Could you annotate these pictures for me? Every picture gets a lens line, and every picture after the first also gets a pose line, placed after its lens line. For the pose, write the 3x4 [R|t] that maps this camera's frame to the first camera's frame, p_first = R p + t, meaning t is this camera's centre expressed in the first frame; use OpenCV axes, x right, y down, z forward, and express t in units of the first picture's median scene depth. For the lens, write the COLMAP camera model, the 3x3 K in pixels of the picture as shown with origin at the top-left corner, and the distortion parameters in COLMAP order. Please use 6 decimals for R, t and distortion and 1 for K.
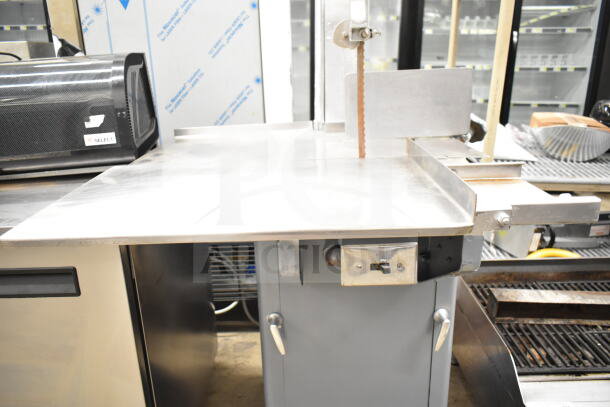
lens RADIAL K [[468.9, 0, 305.0], [0, 468.9, 203.5], [0, 0, 1]] dist [-0.104462, 0.009581]
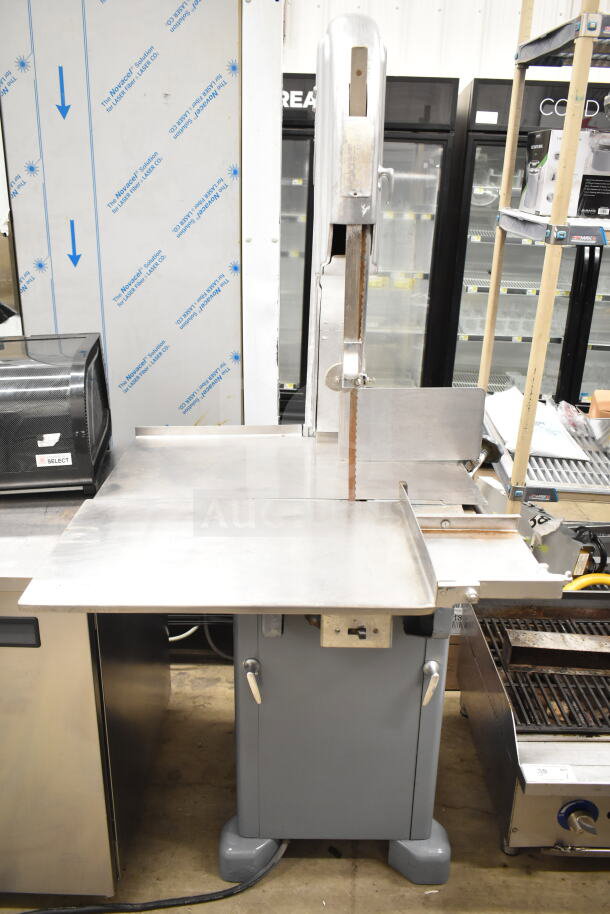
lens RADIAL K [[751.1, 0, 305.0], [0, 751.1, 457.0], [0, 0, 1]] dist [-0.130154, -0.004874]
pose [[0.999020, 0.038730, 0.021423, -0.004800], [-0.039130, 0.999062, 0.018563, -0.143551], [-0.020684, -0.019383, 0.999598, -0.341854]]
